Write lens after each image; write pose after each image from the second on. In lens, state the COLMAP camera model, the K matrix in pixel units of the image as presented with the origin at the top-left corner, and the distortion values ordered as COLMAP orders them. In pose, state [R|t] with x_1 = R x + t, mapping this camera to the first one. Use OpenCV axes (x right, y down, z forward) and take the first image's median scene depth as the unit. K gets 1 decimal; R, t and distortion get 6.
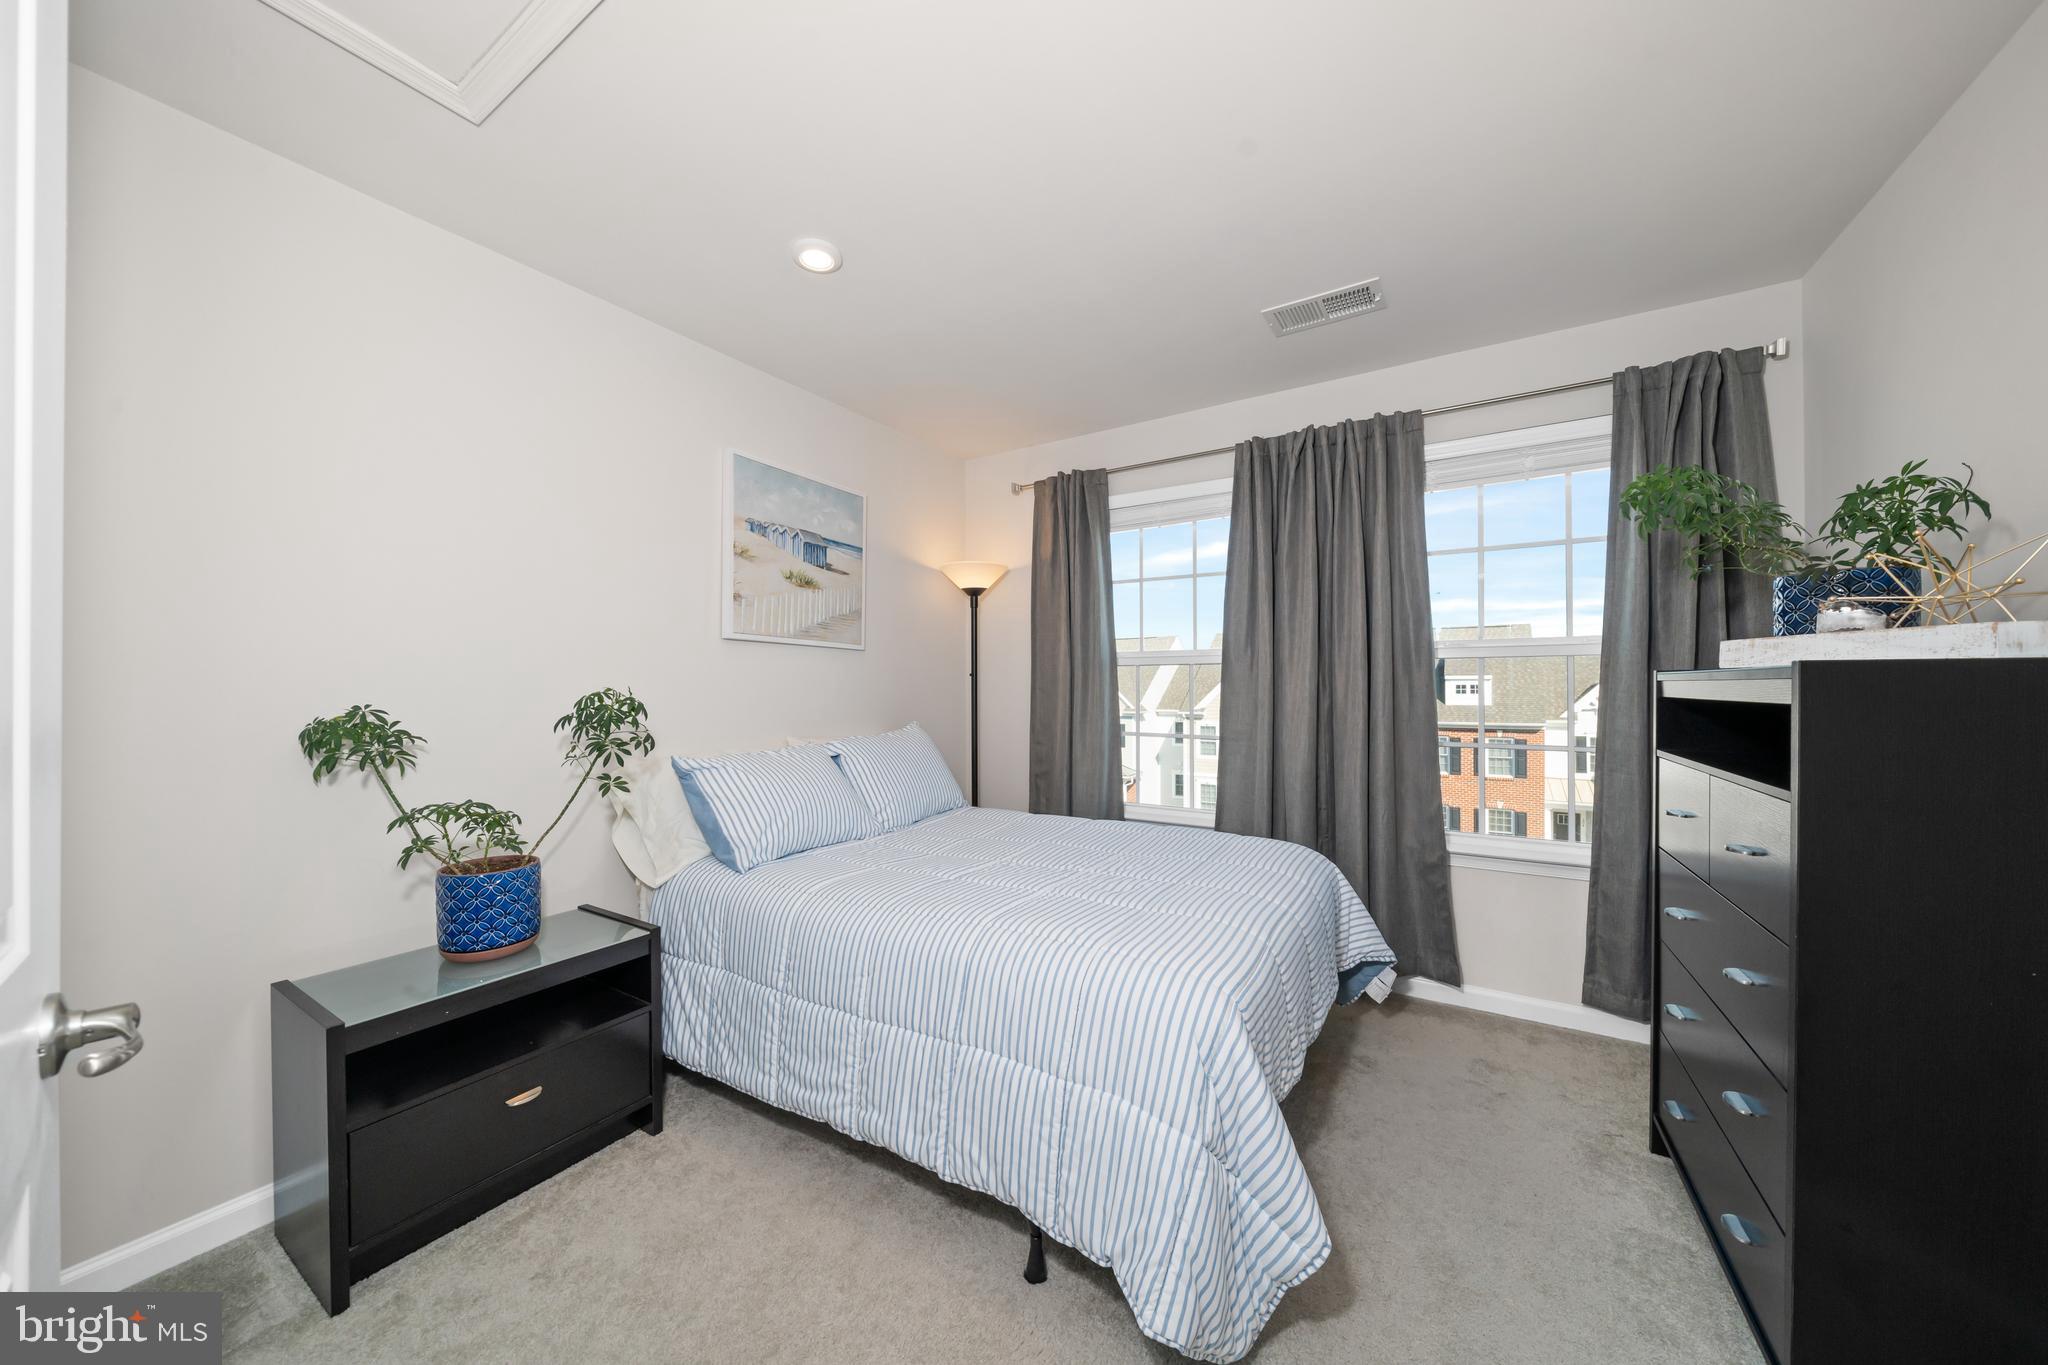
lens RADIAL K [[707.5, 0, 1014.3], [0, 707.5, 691.3], [0, 0, 1]] dist [-0.000455, -0.000086]
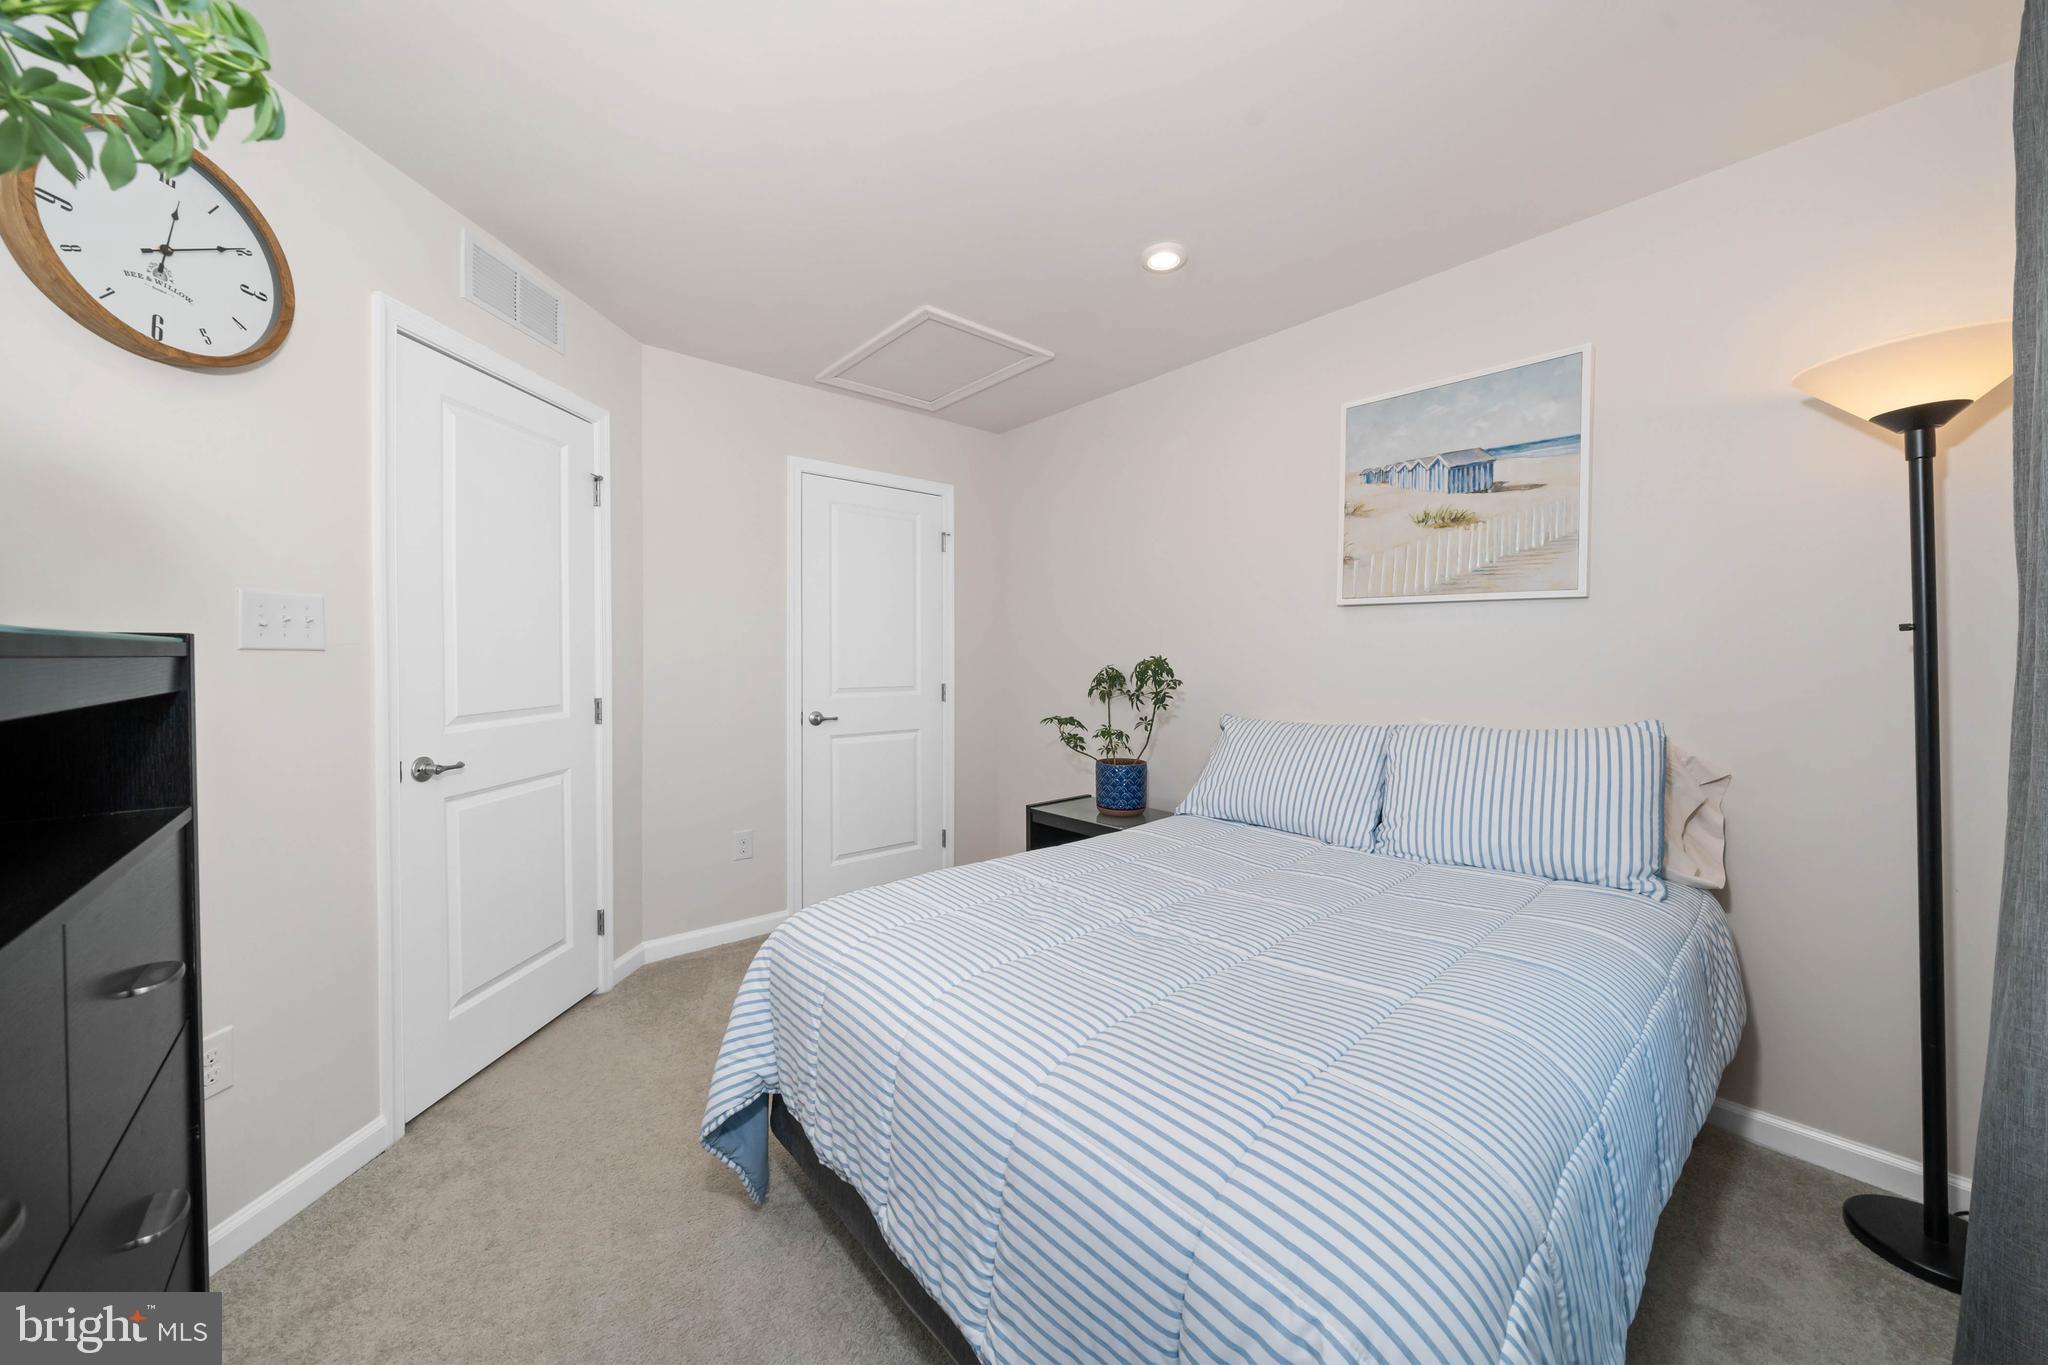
lens RADIAL K [[707.5, 0, 1014.3], [0, 707.5, 691.3], [0, 0, 1]] dist [-0.000455, -0.000086]
pose [[-0.289251, 0.059640, -0.955394, 0.593161], [-0.000810, 0.998042, 0.062548, -0.014382], [0.957253, 0.018866, -0.288636, 0.764977]]
